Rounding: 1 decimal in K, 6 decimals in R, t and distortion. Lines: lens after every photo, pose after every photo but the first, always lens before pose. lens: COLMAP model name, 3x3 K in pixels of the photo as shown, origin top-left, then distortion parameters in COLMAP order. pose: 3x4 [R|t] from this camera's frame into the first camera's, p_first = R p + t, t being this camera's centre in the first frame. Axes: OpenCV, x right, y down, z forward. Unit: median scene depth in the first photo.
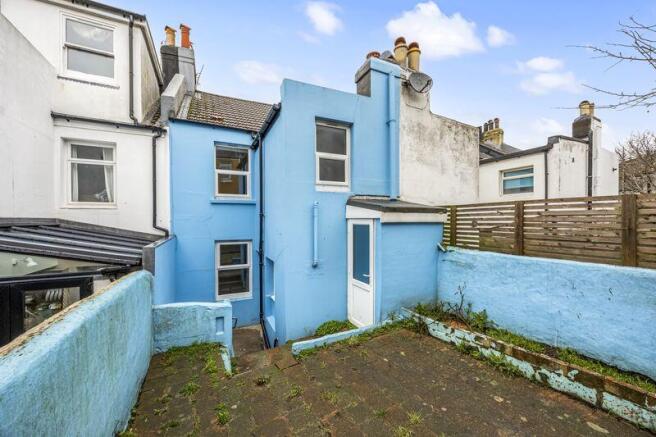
lens RADIAL K [[253.4, 0, 328.9], [0, 253.4, 220.3], [0, 0, 1]] dist [-0.000789, 0.000060]
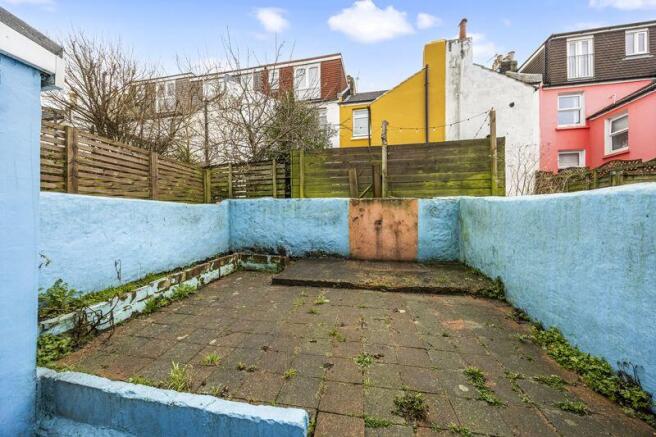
lens RADIAL K [[253.4, 0, 326.1], [0, 253.4, 219.1], [0, 0, 1]] dist [-0.000789, 0.000060]
pose [[-0.782413, 0.007873, 0.622710, -0.407432], [0.006133, 0.999969, -0.004936, 0.256529], [-0.622730, -0.000042, -0.782437, 1.361436]]
